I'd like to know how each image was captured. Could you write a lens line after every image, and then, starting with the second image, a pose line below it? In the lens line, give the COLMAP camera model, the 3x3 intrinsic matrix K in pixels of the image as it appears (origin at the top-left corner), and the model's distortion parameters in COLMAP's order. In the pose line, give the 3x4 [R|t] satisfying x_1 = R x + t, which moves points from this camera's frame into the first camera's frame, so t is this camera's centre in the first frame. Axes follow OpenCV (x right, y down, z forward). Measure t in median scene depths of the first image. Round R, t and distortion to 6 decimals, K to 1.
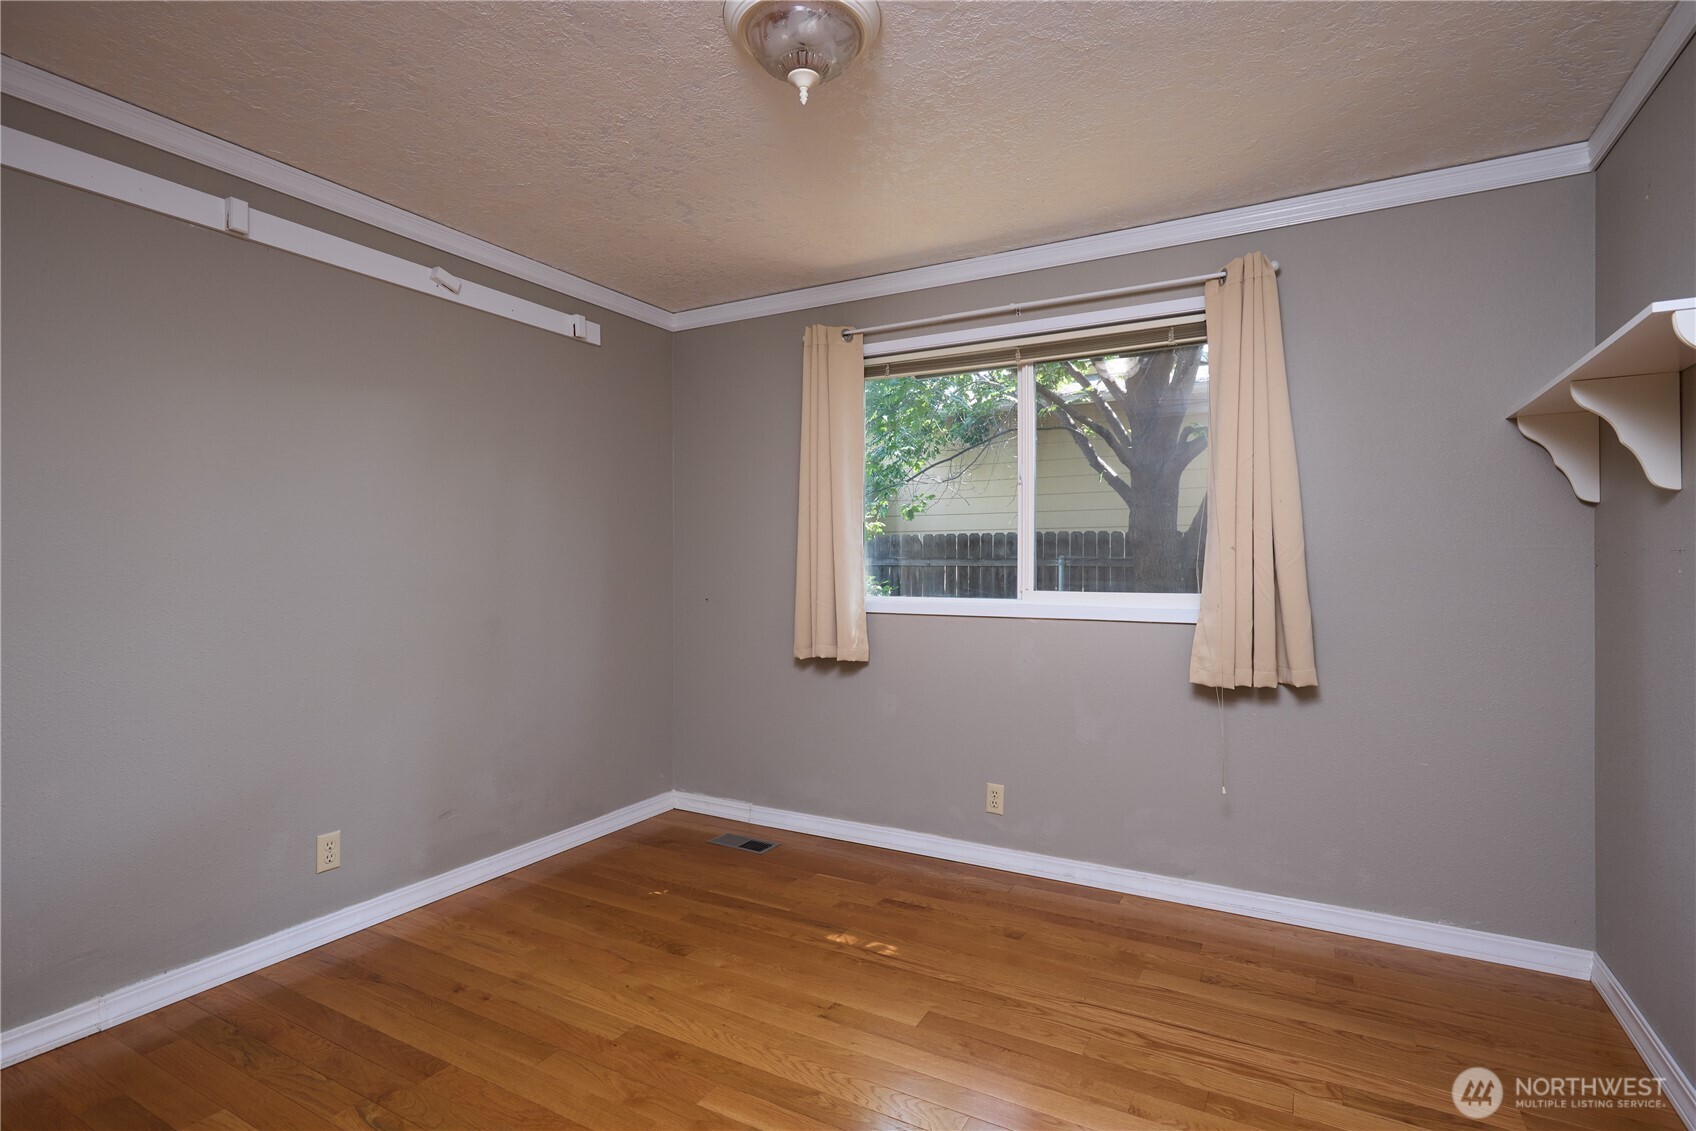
lens RADIAL K [[842.8, 0, 848.0], [0, 842.8, 565.5], [0, 0, 1]] dist [0.001211, 0.000077]
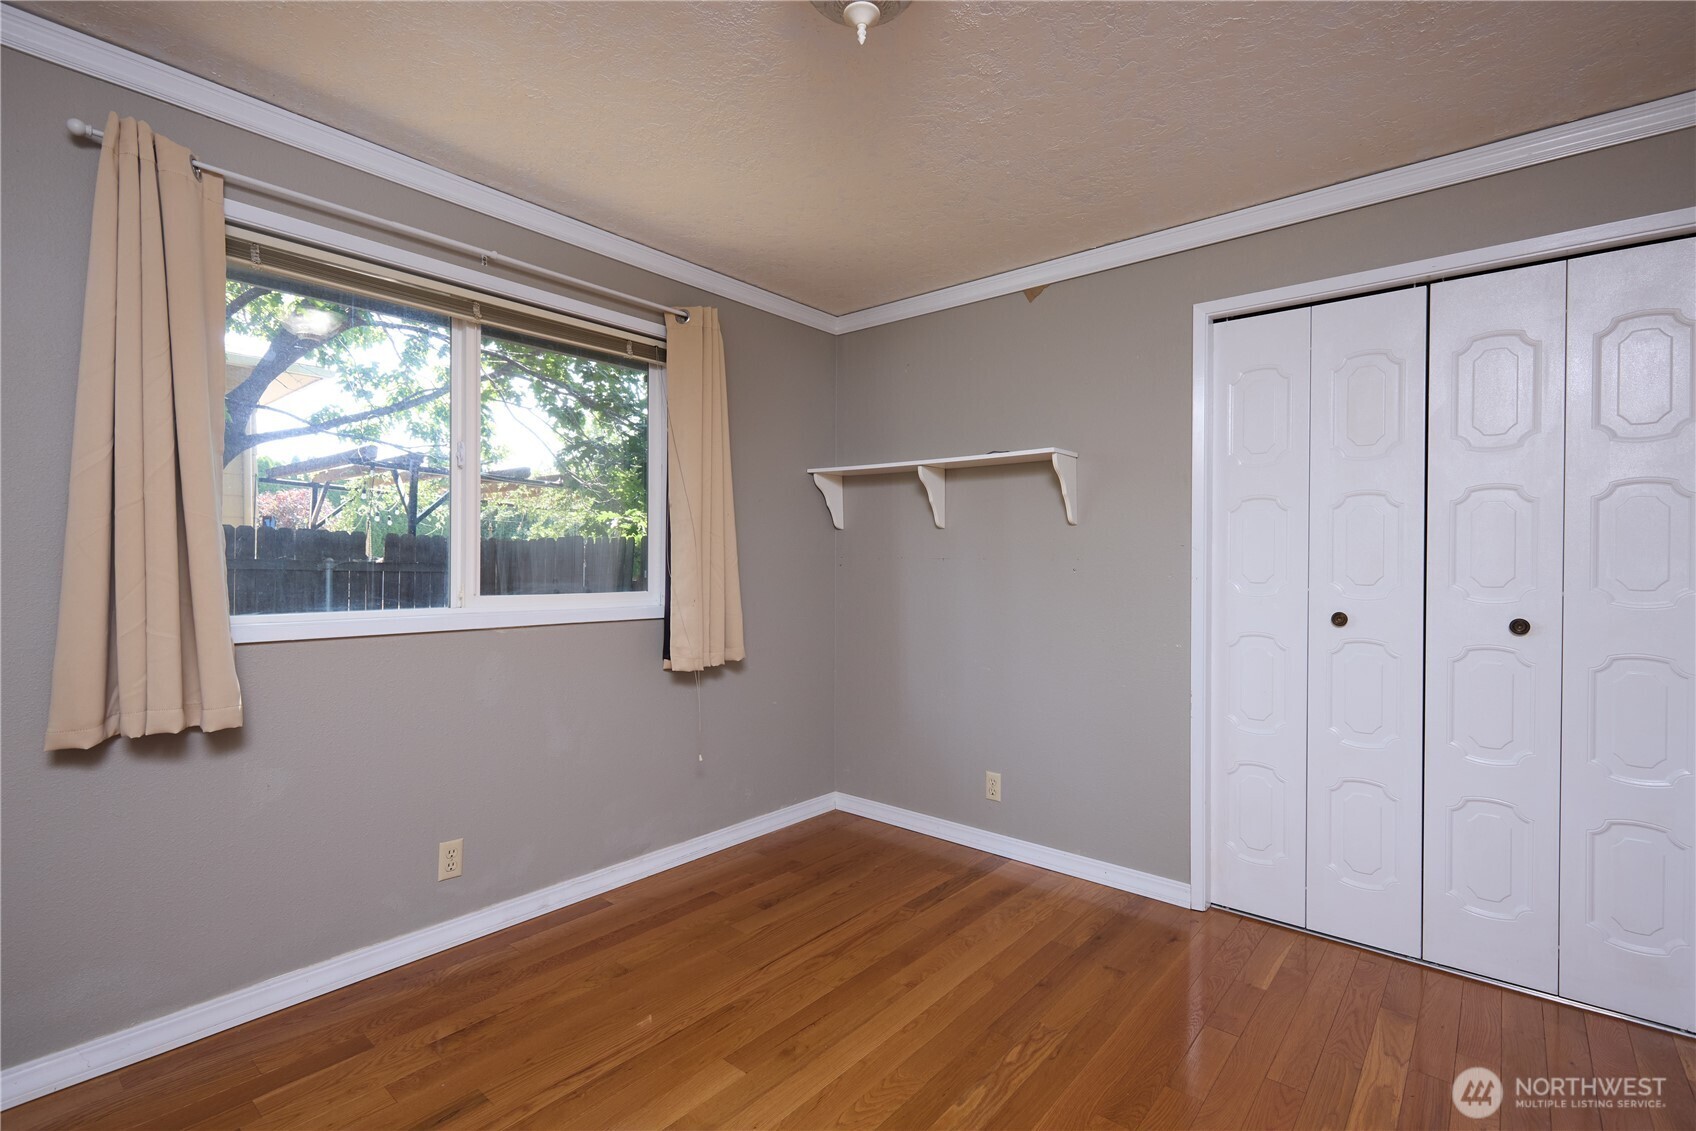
lens RADIAL K [[774.4, 0, 858.7], [0, 774.4, 564.4], [0, 0, 1]] dist [-0.000774, 0.000796]
pose [[0.172437, 0.004607, 0.985010, -0.540760], [0.004123, 0.999977, -0.005399, 0.004991], [-0.985012, 0.004992, 0.172414, 0.558544]]
